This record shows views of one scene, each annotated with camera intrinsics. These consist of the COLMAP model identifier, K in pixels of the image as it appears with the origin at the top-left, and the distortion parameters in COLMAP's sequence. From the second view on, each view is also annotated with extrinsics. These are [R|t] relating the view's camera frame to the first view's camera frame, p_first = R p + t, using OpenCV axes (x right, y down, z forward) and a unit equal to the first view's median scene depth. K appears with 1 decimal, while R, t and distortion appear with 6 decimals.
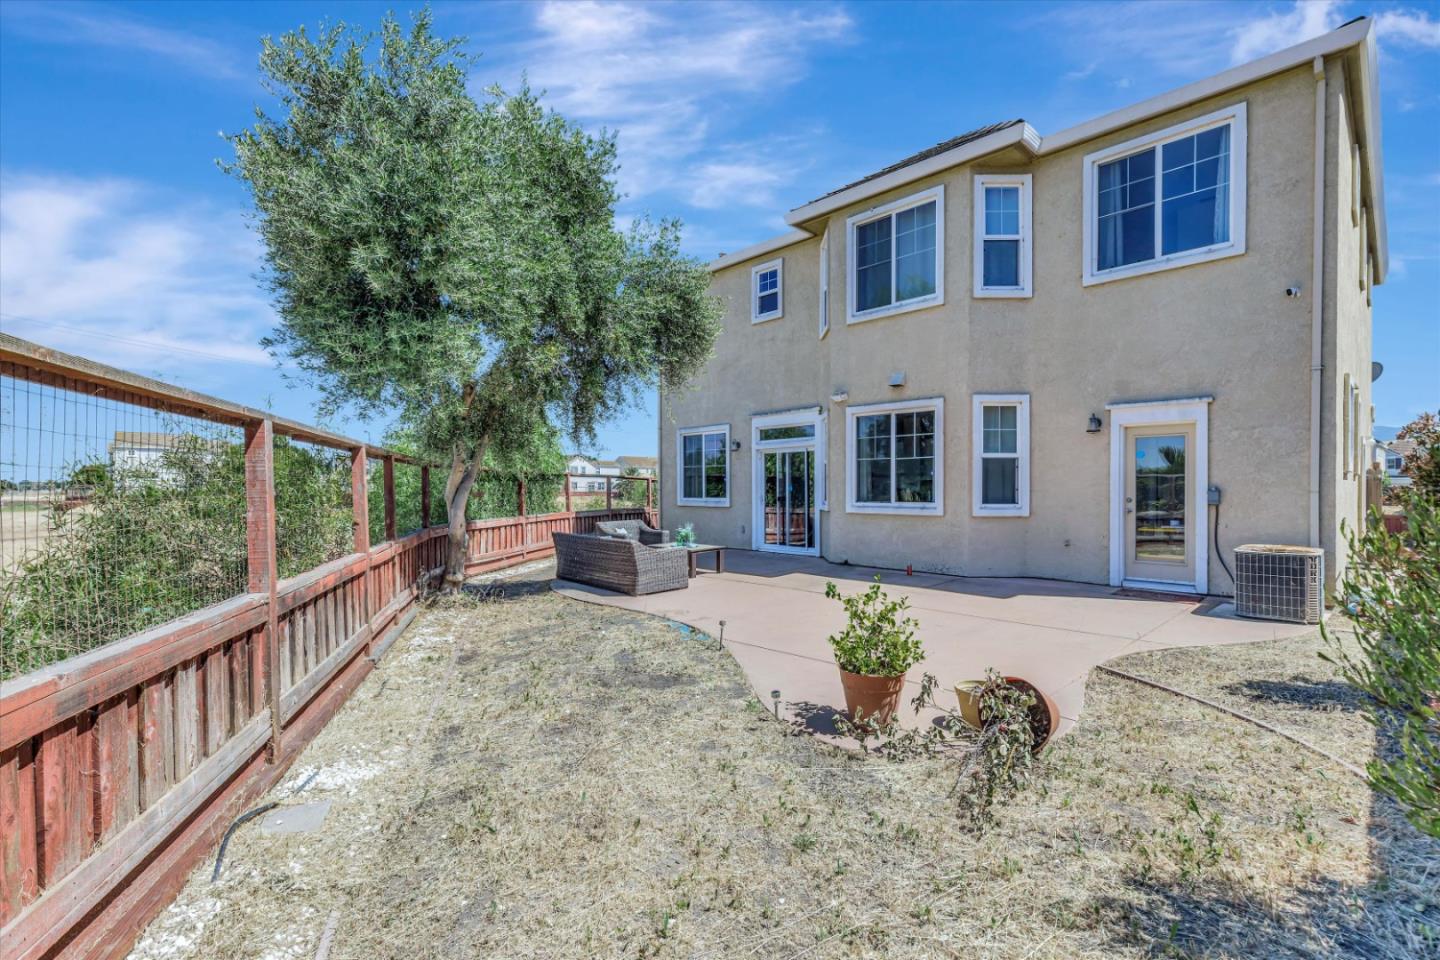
lens RADIAL K [[651.7, 0, 725.0], [0, 651.7, 488.3], [0, 0, 1]] dist [0.003981, 0.000577]
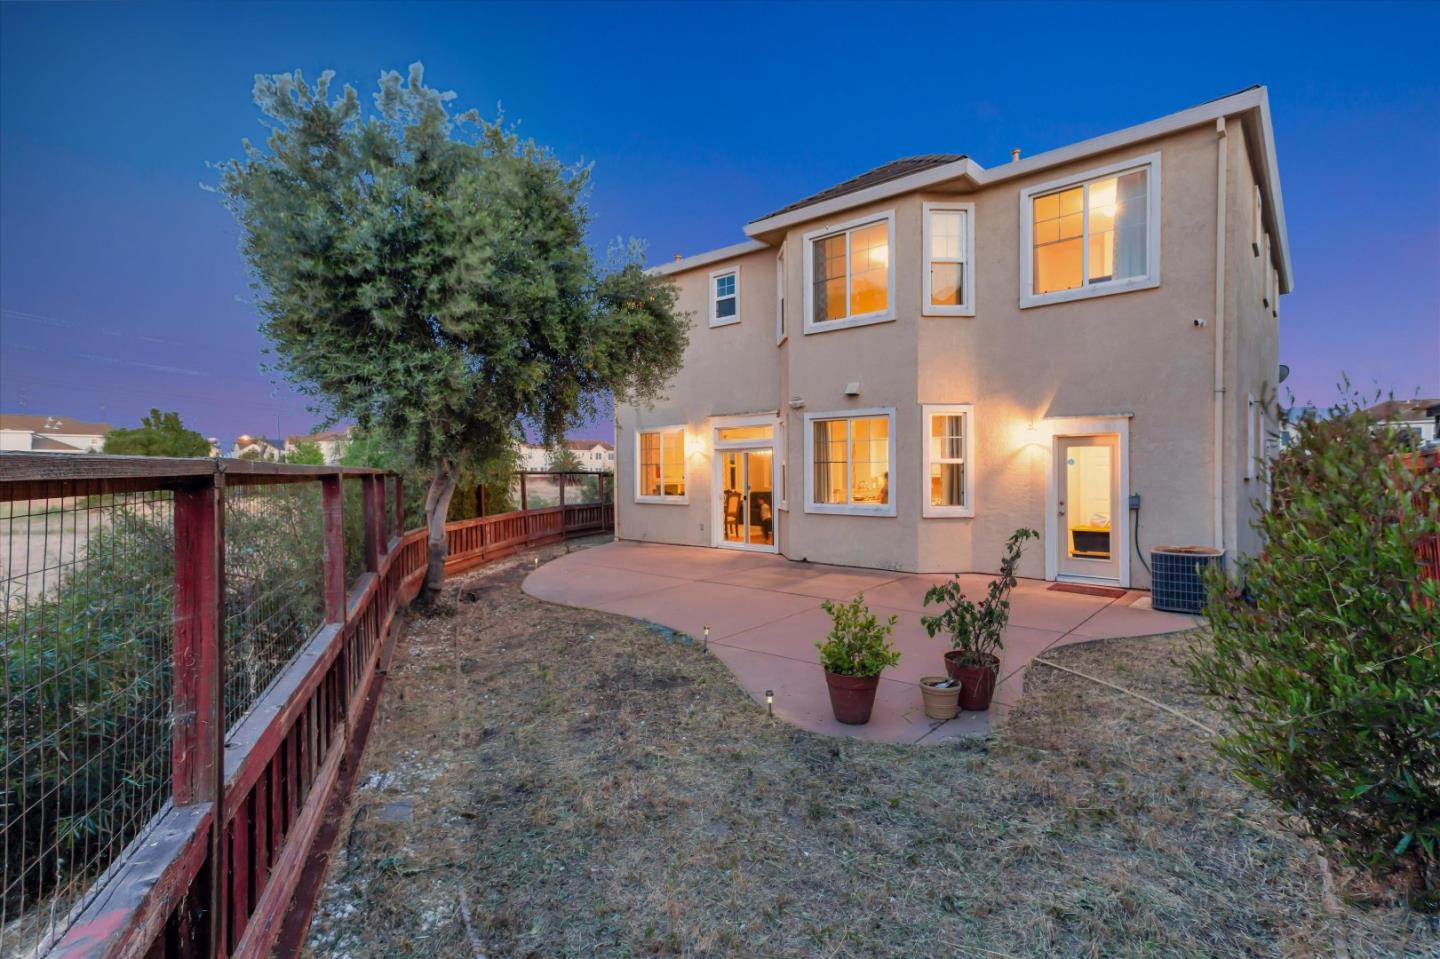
lens RADIAL K [[672.1, 0, 718.3], [0, 672.1, 475.2], [0, 0, 1]] dist [0.021959, -0.000036]
pose [[0.996831, -0.007321, 0.079211, -0.055103], [0.006940, 0.999963, 0.005088, -0.042662], [-0.079245, -0.004522, 0.996845, -0.102623]]
